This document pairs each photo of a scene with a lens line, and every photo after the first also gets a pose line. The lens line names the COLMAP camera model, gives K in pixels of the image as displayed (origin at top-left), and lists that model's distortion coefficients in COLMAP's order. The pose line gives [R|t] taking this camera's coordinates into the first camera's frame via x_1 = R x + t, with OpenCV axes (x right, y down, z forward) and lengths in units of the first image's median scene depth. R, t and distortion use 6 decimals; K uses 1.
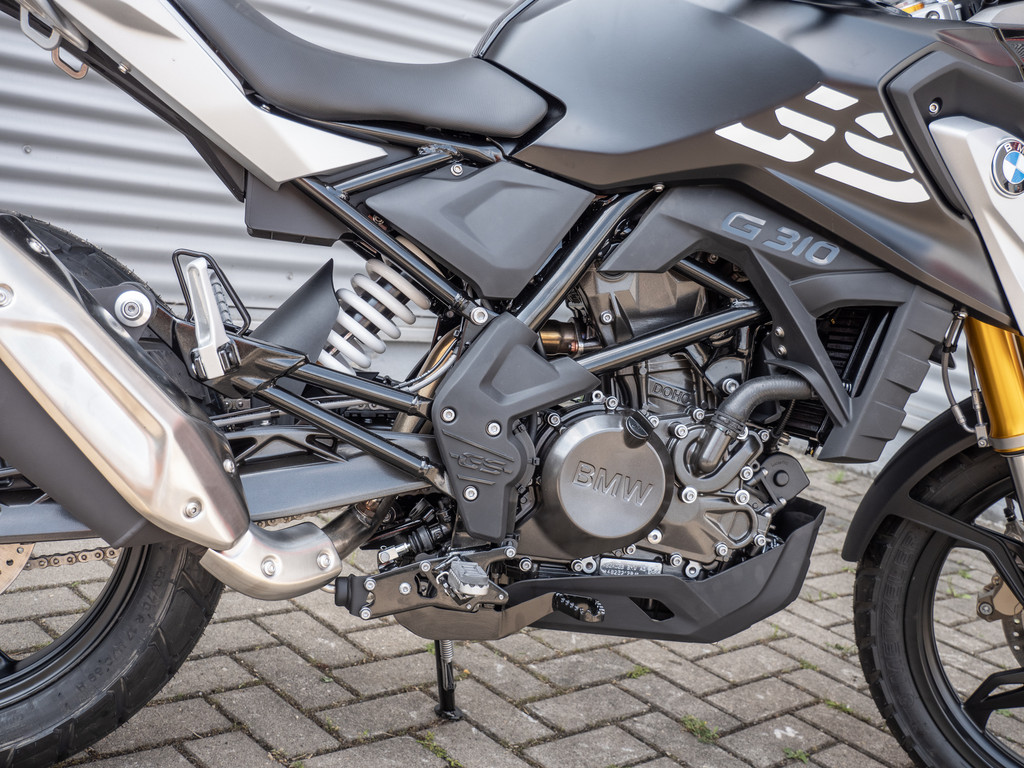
lens RADIAL K [[1309.6, 0, 512.0], [0, 1309.6, 384.0], [0, 0, 1]] dist [0.009552, 0.042149]
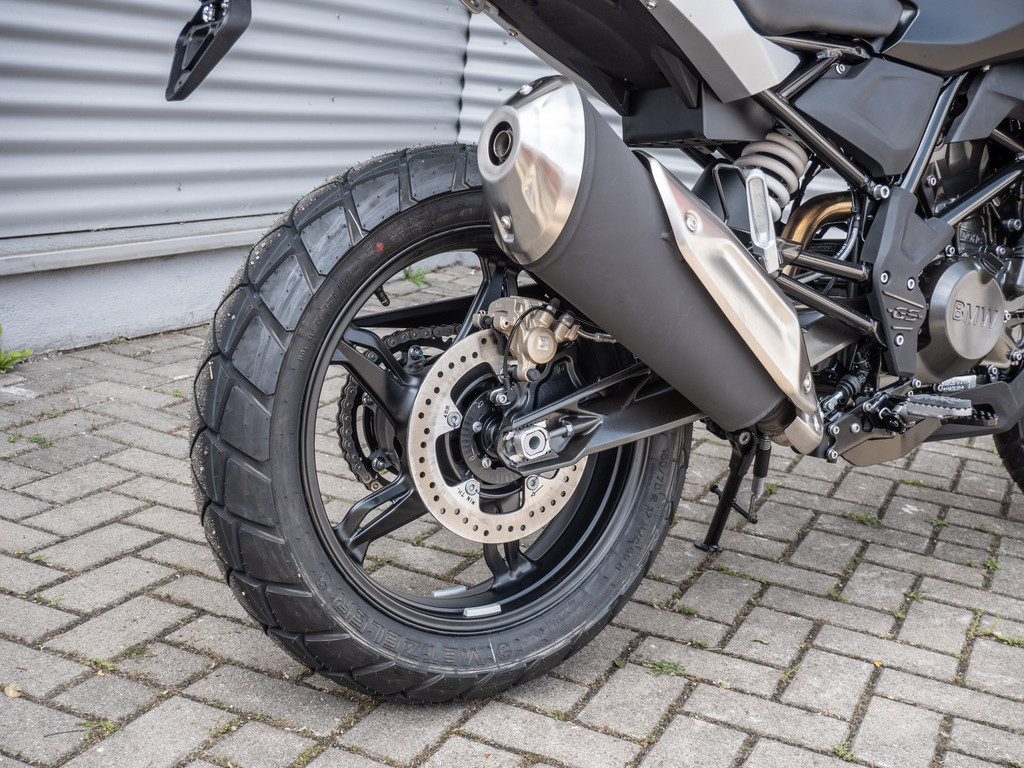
lens RADIAL K [[1336.1, 0, 512.0], [0, 1336.1, 384.0], [0, 0, 1]] dist [0.021125, 0.040876]
pose [[0.918865, -0.172735, 0.354754, -0.784742], [0.137545, 0.982912, 0.122332, -0.074735], [-0.369823, -0.063612, 0.926922, -0.014666]]
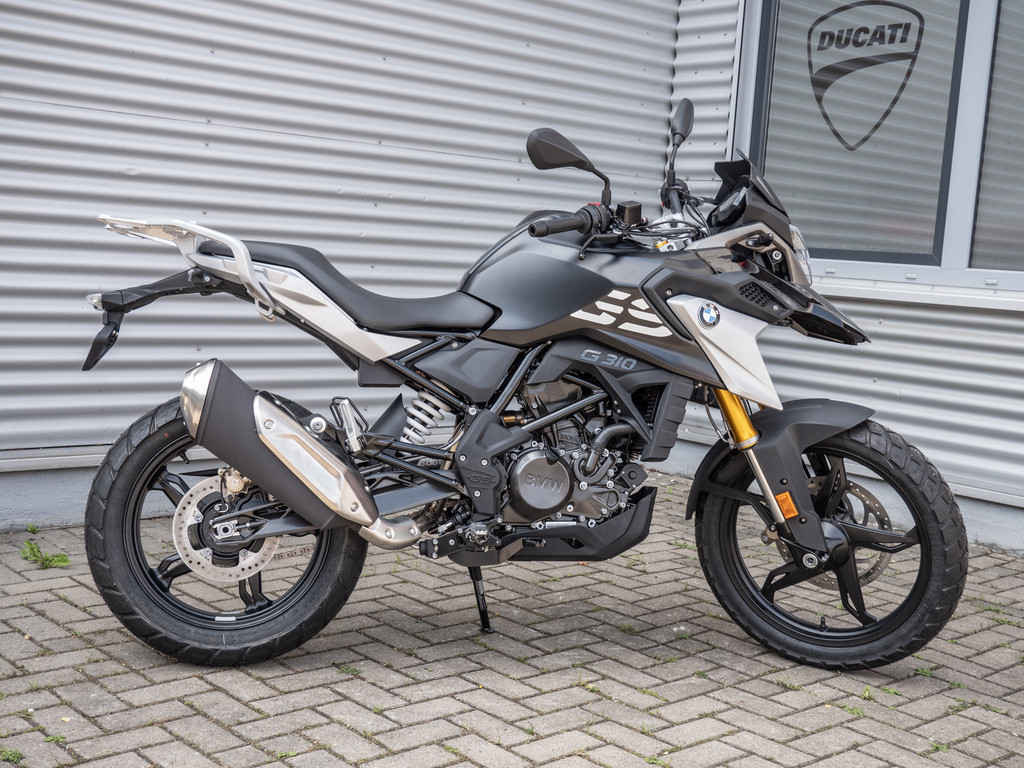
lens RADIAL K [[1309.2, 0, 512.0], [0, 1309.2, 384.0], [0, 0, 1]] dist [0.030924, 0.031837]
pose [[0.992658, -0.115882, -0.034674, 0.117584], [0.112397, 0.989615, -0.089602, 0.101643], [0.044697, 0.085046, 0.995374, -1.121988]]
